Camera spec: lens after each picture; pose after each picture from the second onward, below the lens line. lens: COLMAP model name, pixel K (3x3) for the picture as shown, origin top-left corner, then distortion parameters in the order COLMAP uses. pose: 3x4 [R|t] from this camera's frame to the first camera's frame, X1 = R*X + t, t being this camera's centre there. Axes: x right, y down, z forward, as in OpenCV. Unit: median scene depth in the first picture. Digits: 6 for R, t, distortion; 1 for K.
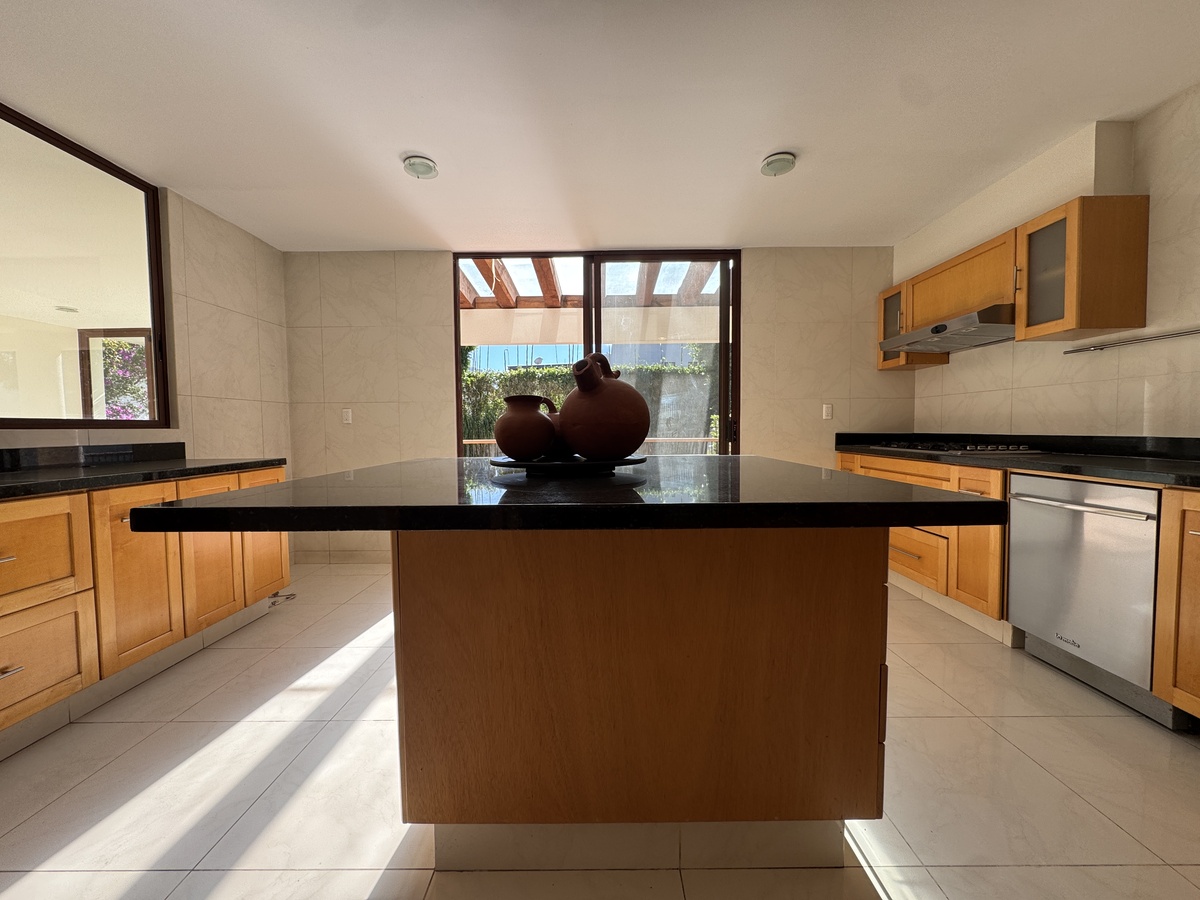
lens RADIAL K [[479.6, 0, 607.1], [0, 479.6, 446.4], [0, 0, 1]] dist [-0.003116, 0.000435]
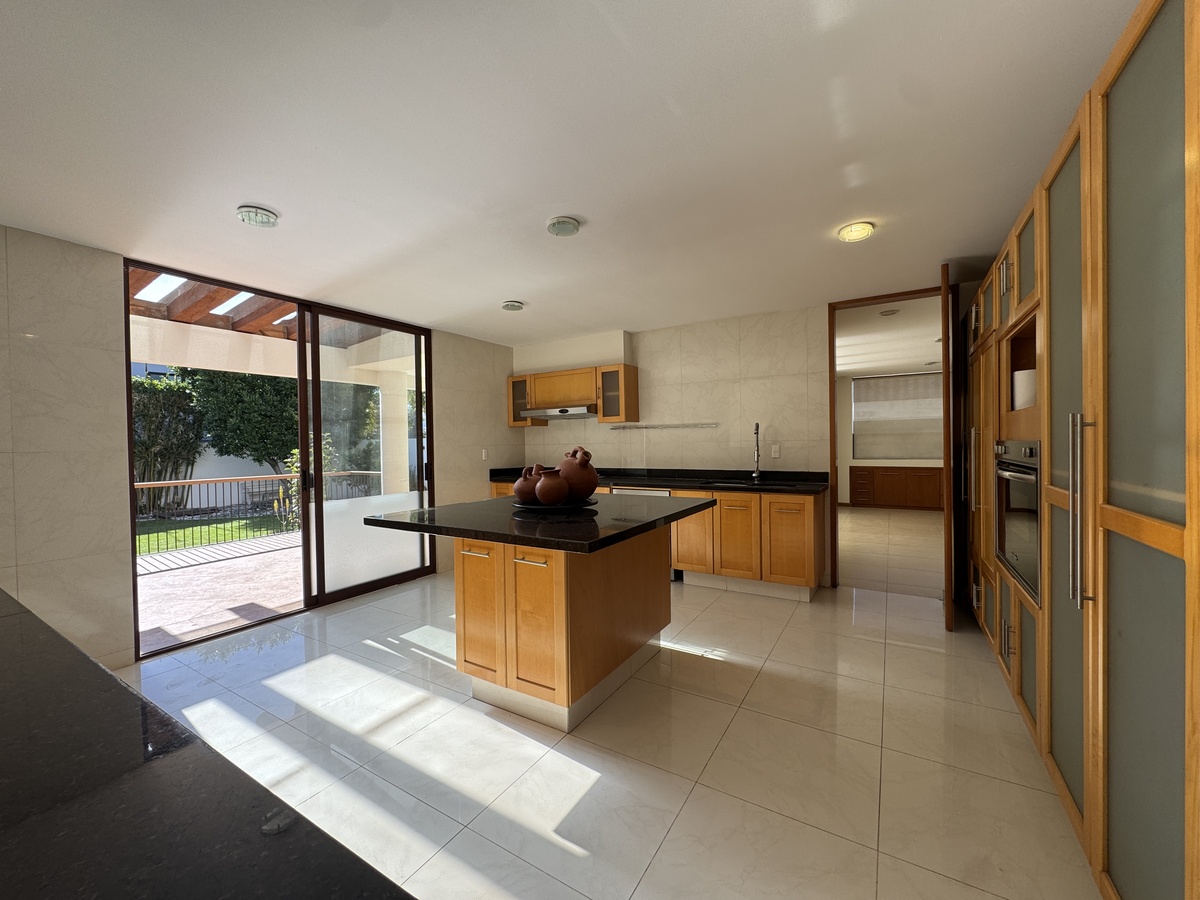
lens RADIAL K [[479.6, 0, 591.0], [0, 479.6, 445.7], [0, 0, 1]] dist [-0.003116, 0.000435]
pose [[0.535391, -0.008842, 0.844558, -0.636237], [0.046329, 0.998747, -0.018913, -0.063133], [-0.843332, 0.049253, 0.535130, -0.036182]]
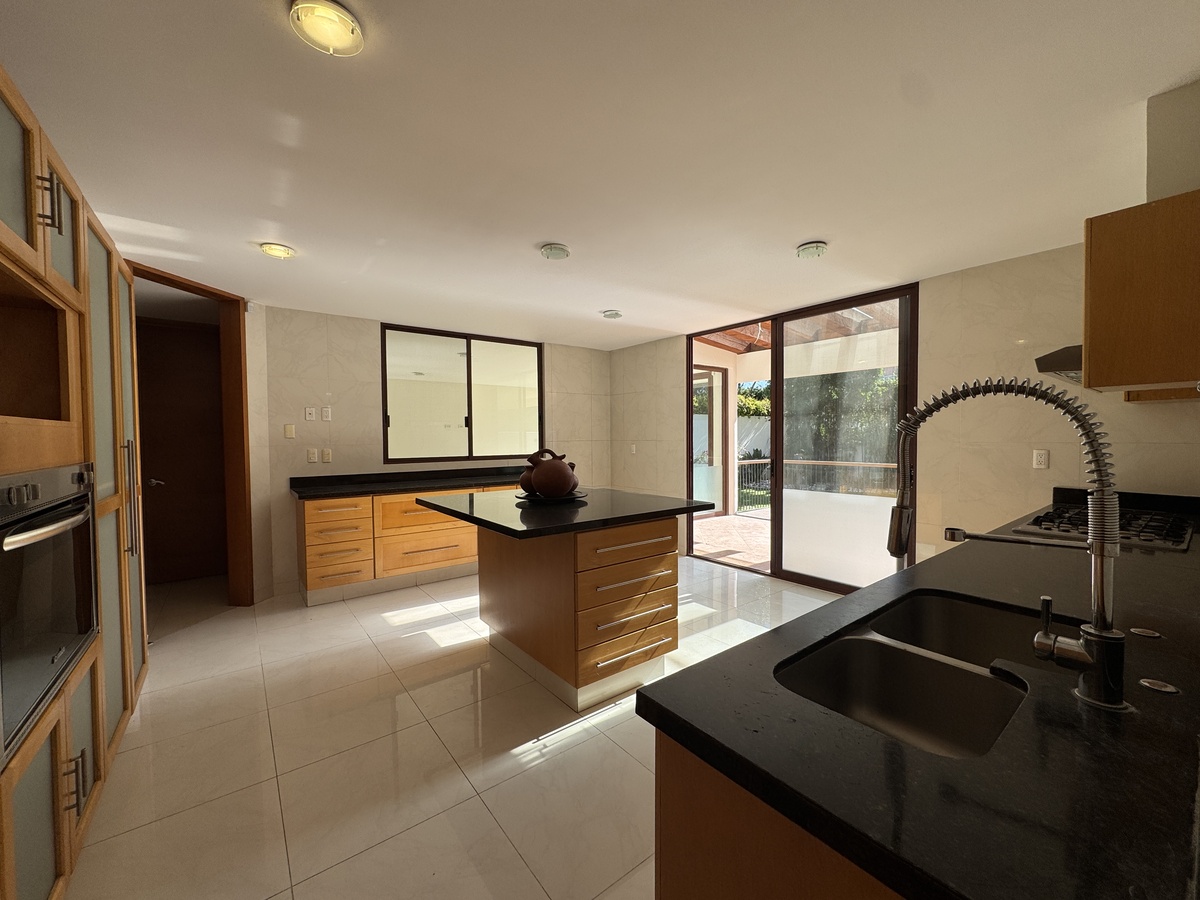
lens RADIAL K [[479.6, 0, 603.5], [0, 479.6, 448.6], [0, 0, 1]] dist [-0.003116, 0.000435]
pose [[0.615622, 0.025294, -0.787636, 0.704827], [-0.028007, 0.999556, 0.010210, -0.086359], [0.787544, 0.015774, 0.616057, -0.053984]]
